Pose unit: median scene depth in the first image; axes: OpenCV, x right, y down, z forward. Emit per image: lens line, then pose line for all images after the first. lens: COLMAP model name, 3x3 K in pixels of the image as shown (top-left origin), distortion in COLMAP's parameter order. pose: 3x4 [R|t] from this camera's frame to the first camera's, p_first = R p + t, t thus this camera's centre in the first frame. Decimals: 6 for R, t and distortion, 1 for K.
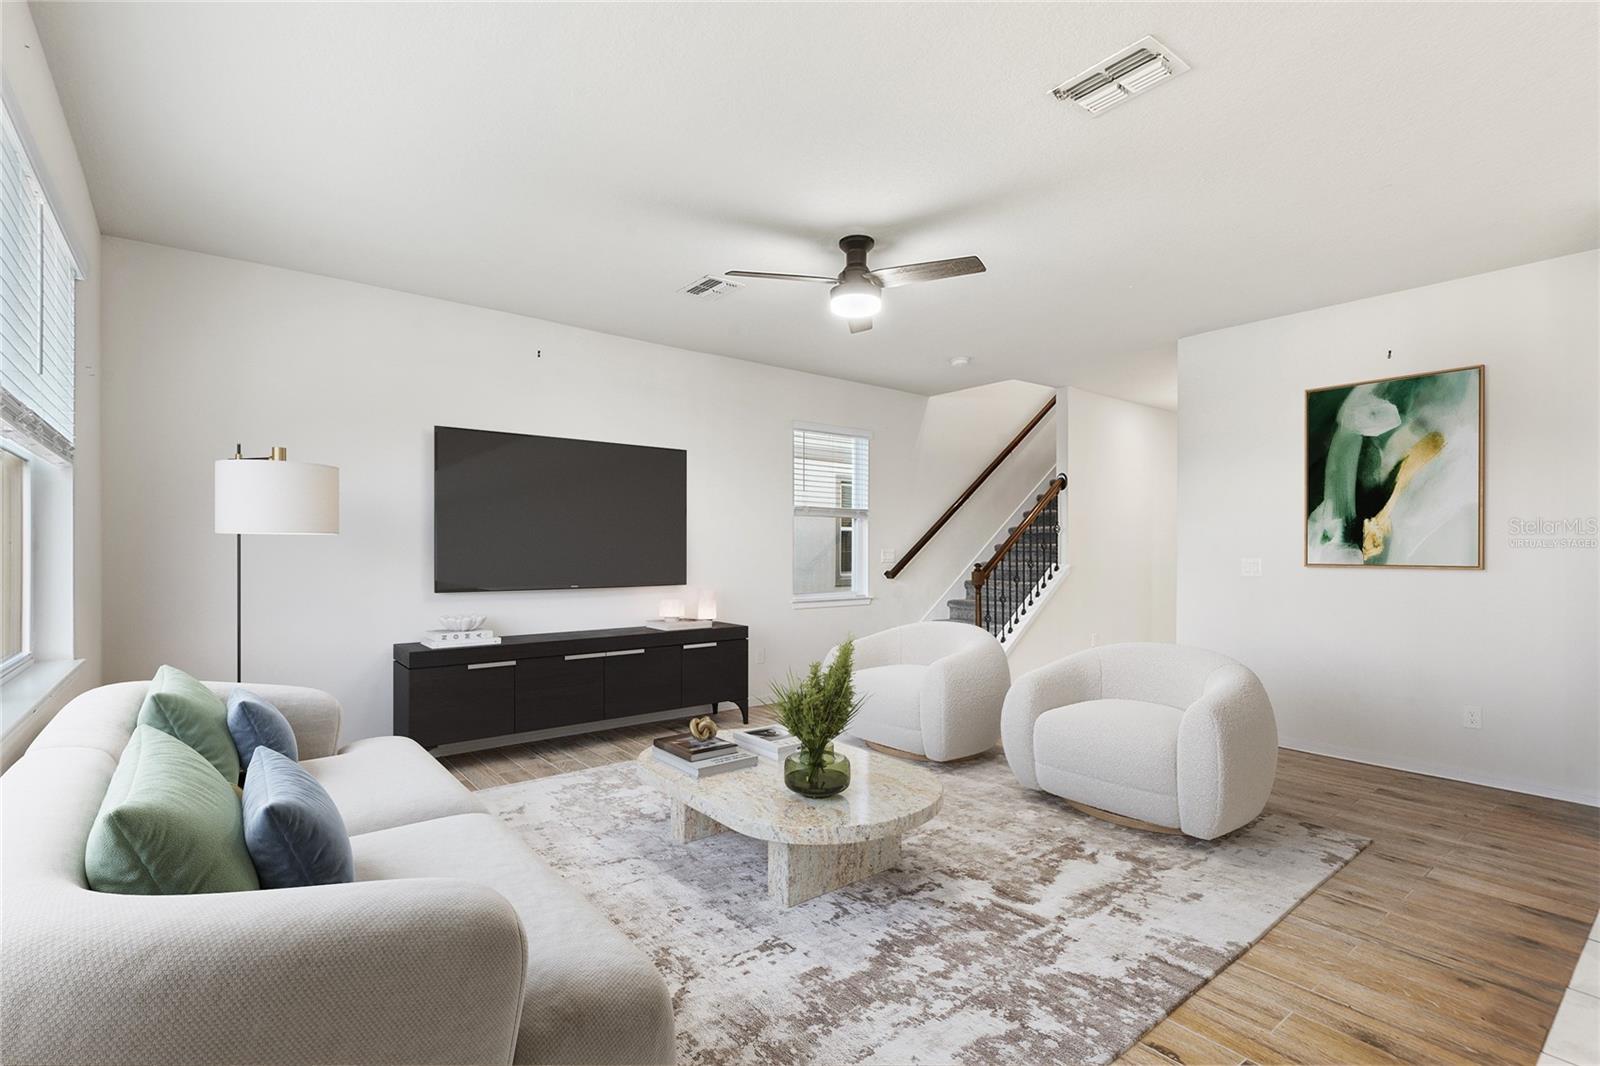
lens RADIAL K [[746.7, 0, 797.2], [0, 746.7, 538.9], [0, 0, 1]] dist [-0.000635, -0.000632]
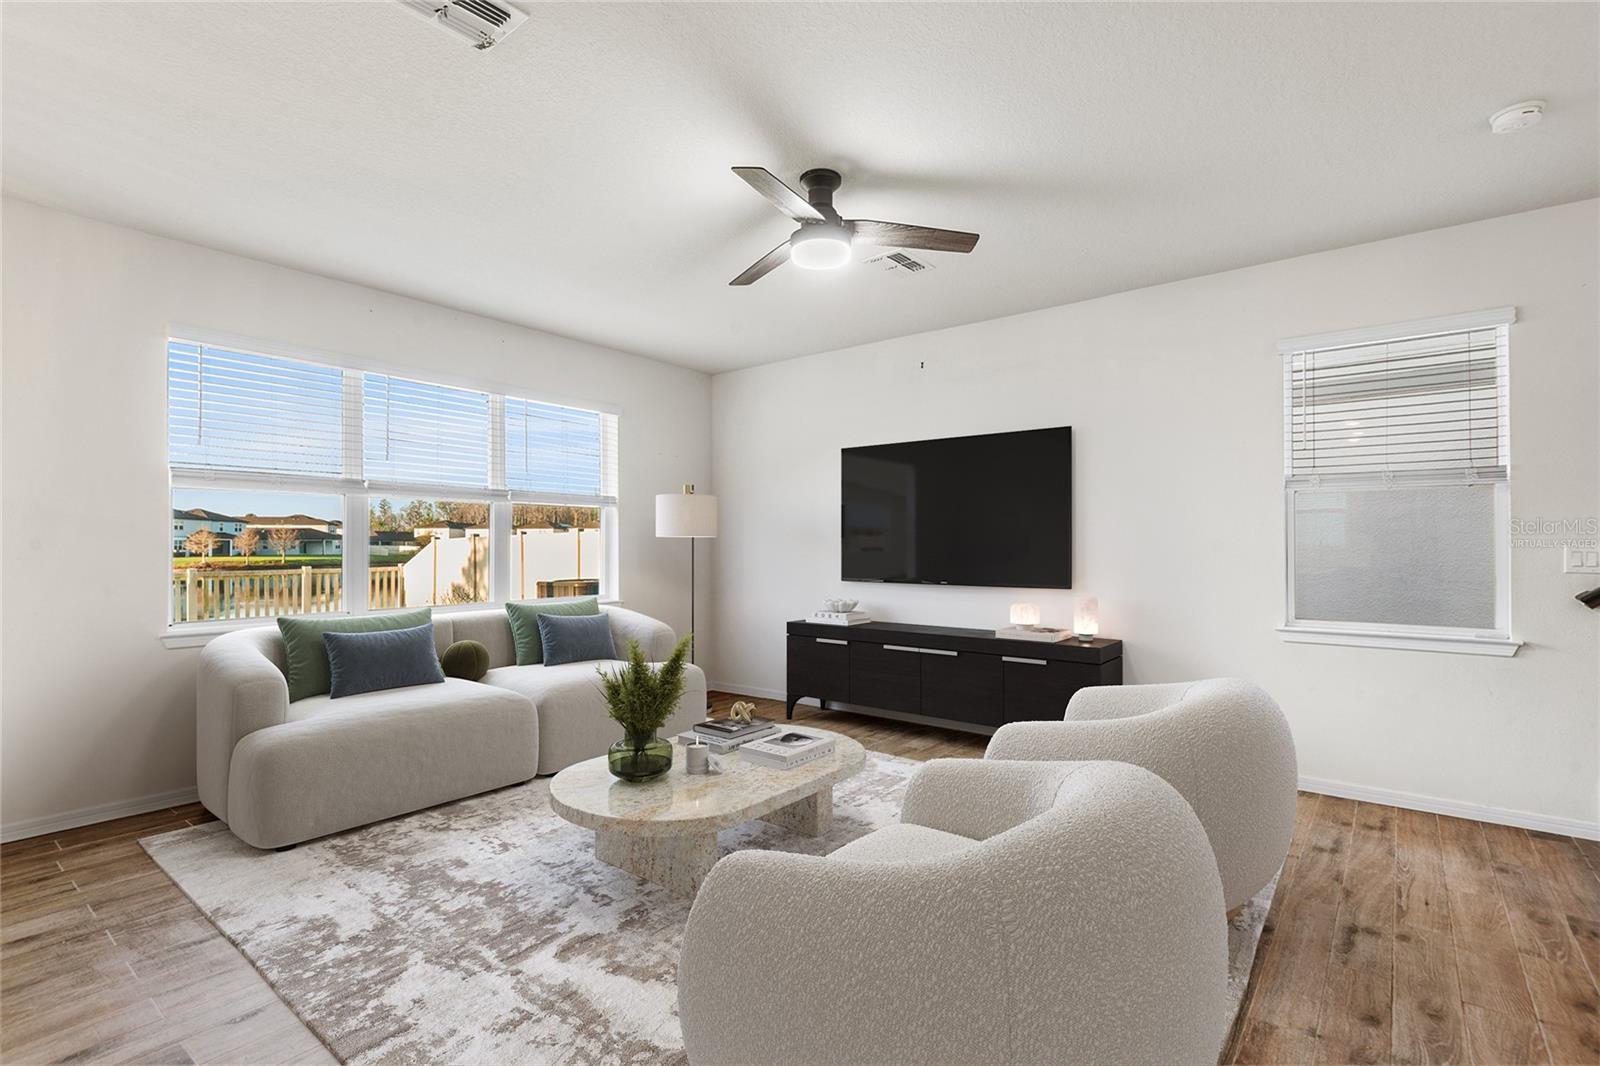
lens RADIAL K [[746.7, 0, 796.1], [0, 746.7, 537.5], [0, 0, 1]] dist [-0.000635, -0.000632]
pose [[0.216509, -0.010826, -0.976221, 1.371507], [0.011242, 0.999900, -0.008596, 0.018469], [0.976216, -0.009113, 0.216609, 1.224942]]
